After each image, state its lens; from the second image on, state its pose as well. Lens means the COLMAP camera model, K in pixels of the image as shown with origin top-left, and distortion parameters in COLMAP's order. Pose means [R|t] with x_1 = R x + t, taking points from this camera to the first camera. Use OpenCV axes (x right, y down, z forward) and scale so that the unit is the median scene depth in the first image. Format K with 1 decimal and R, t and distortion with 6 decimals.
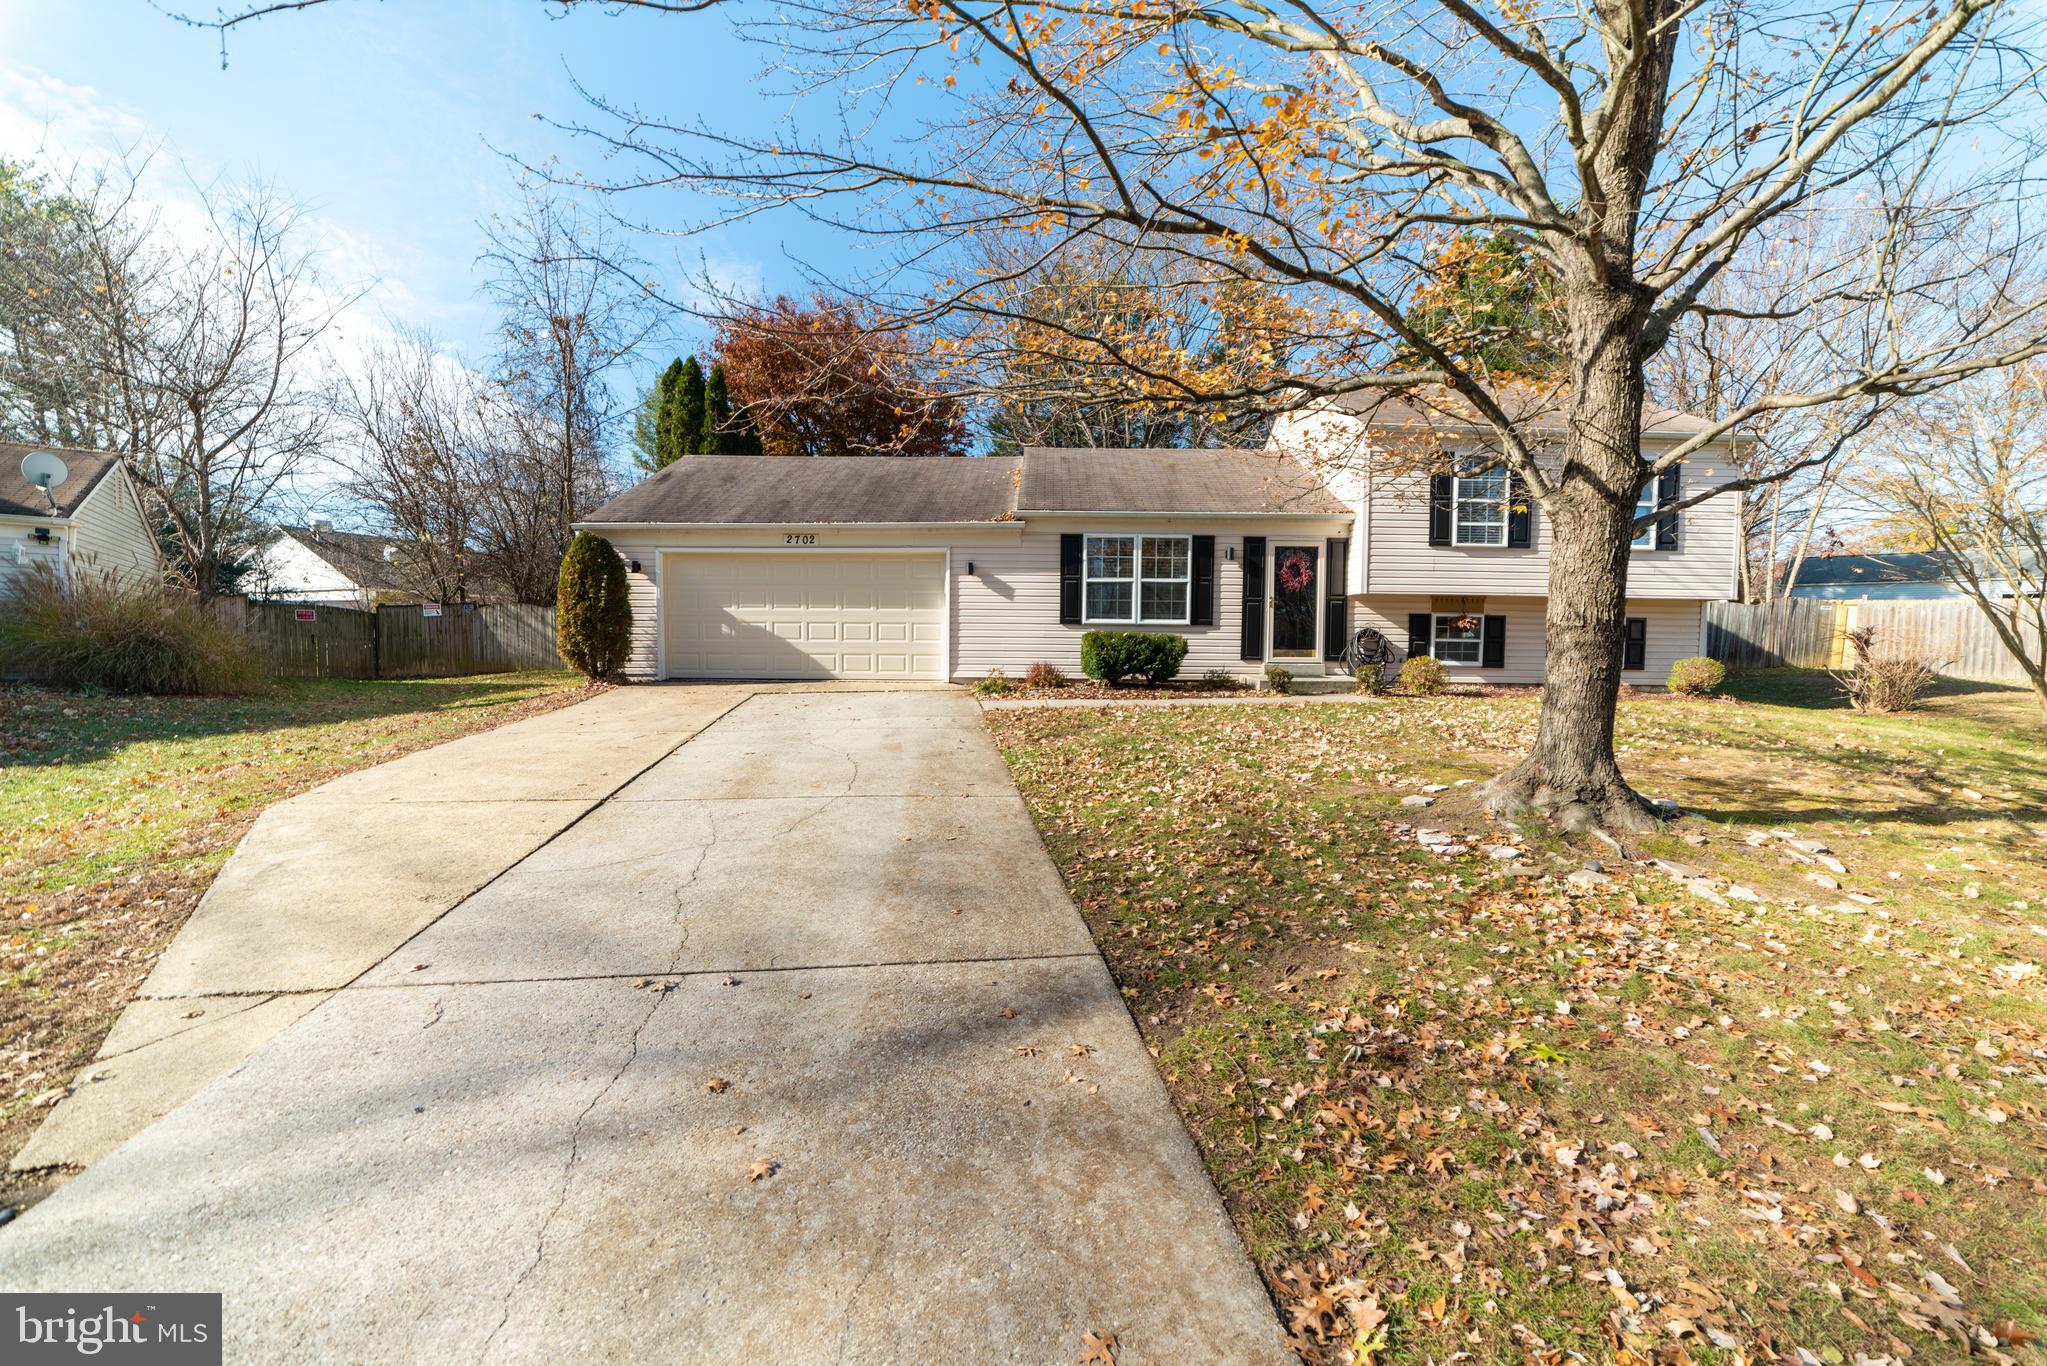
lens RADIAL K [[812.2, 0, 1040.3], [0, 812.2, 683.9], [0, 0, 1]] dist [-0.039929, 0.009939]
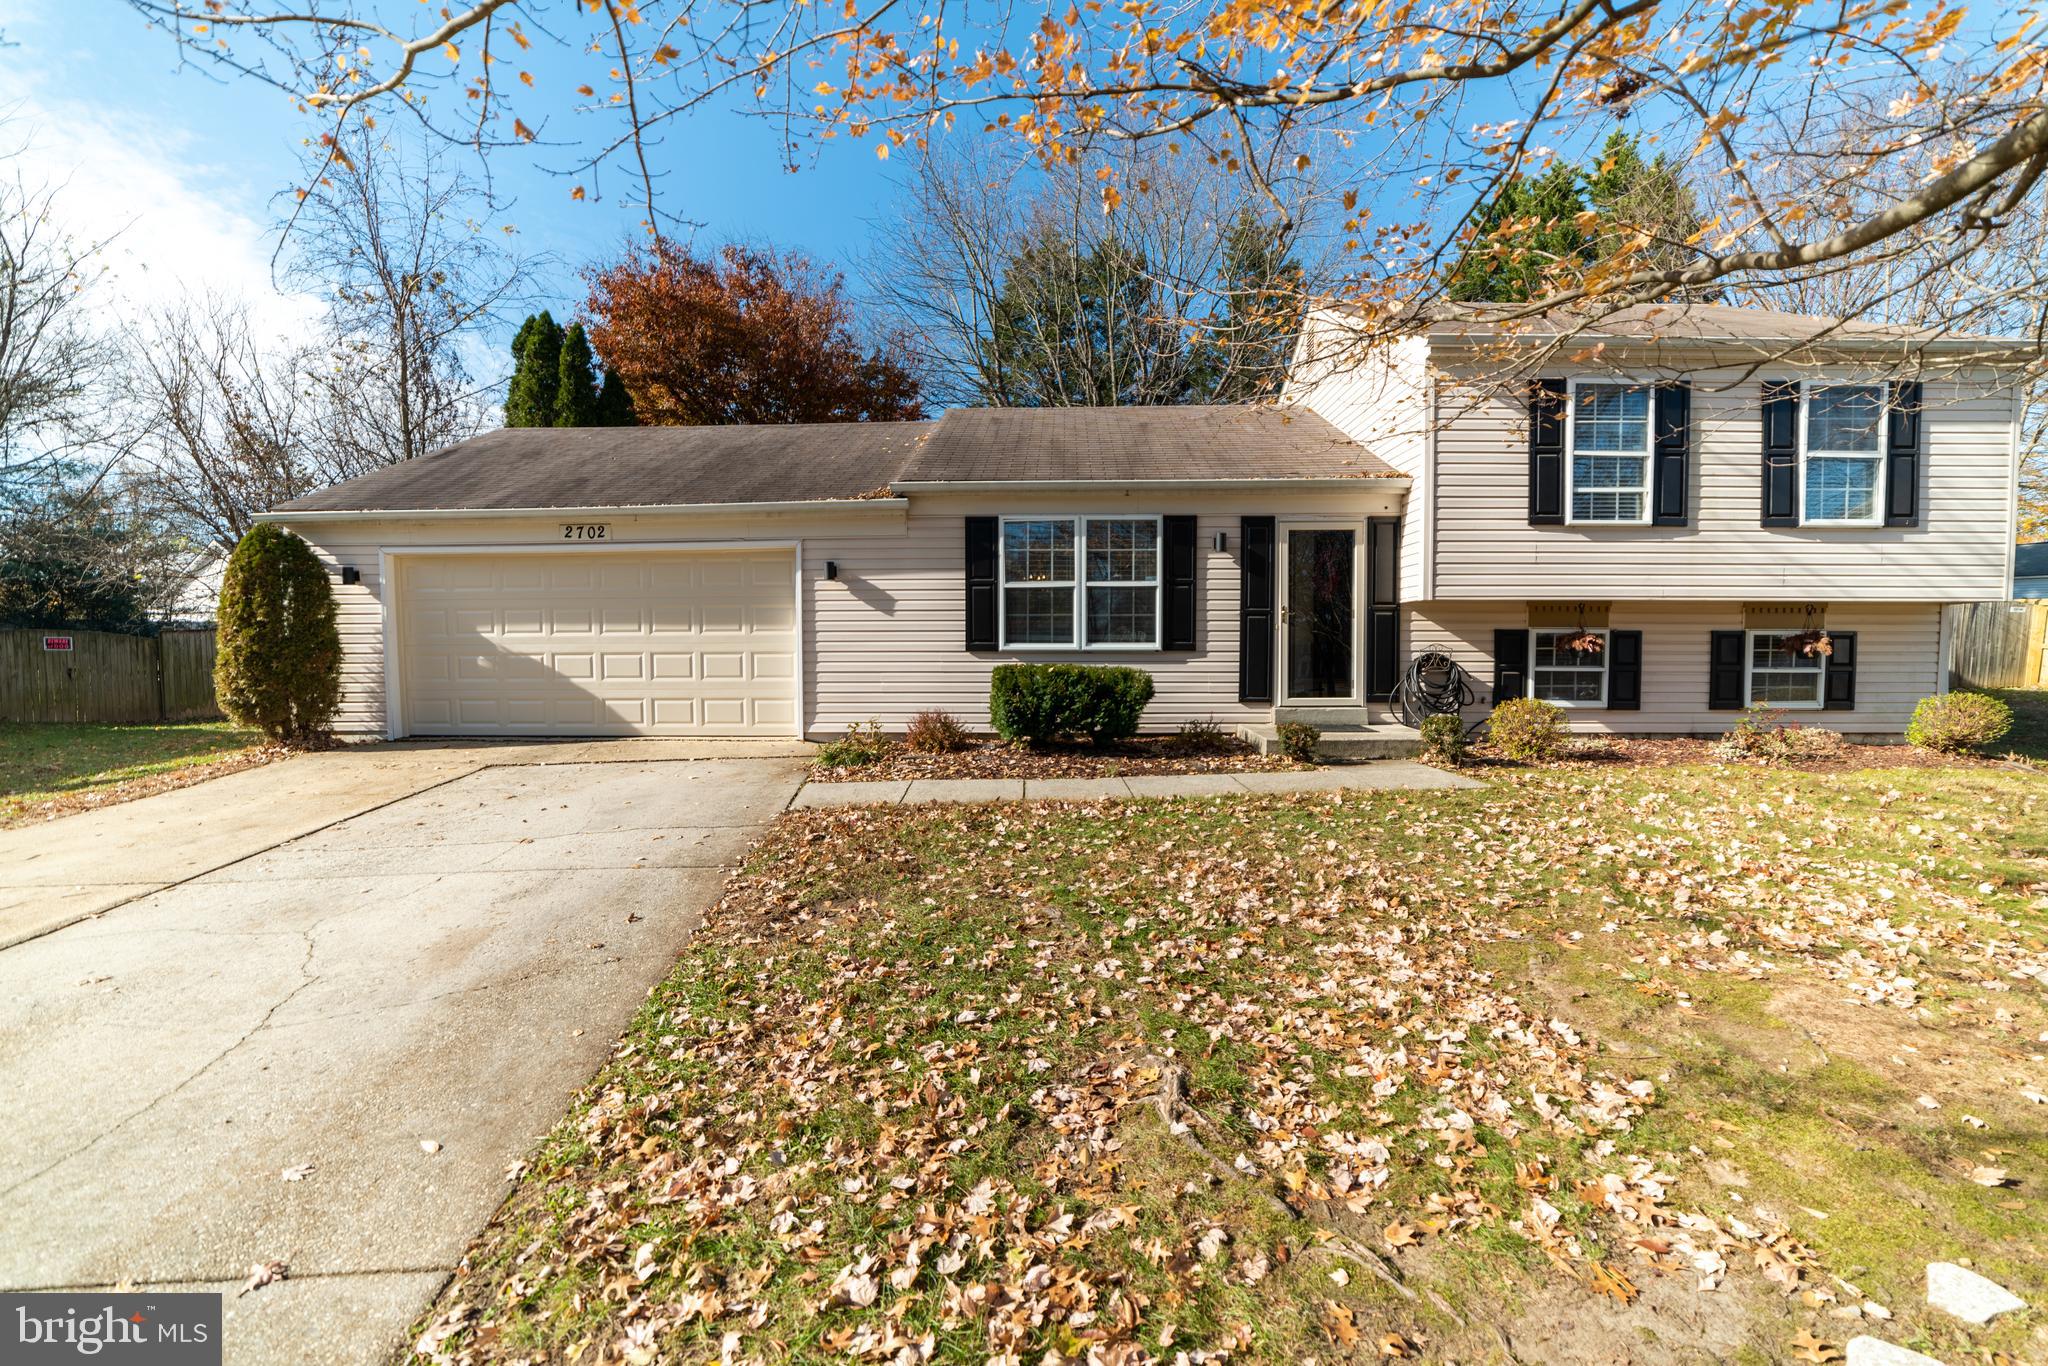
lens RADIAL K [[812.6, 0, 1040.8], [0, 812.6, 683.9], [0, 0, 1]] dist [-0.039929, 0.009939]
pose [[0.999677, -0.010485, -0.023134, 0.101932], [0.010259, 0.999899, -0.009885, -0.040182], [0.023235, 0.009644, 0.999684, 0.337132]]
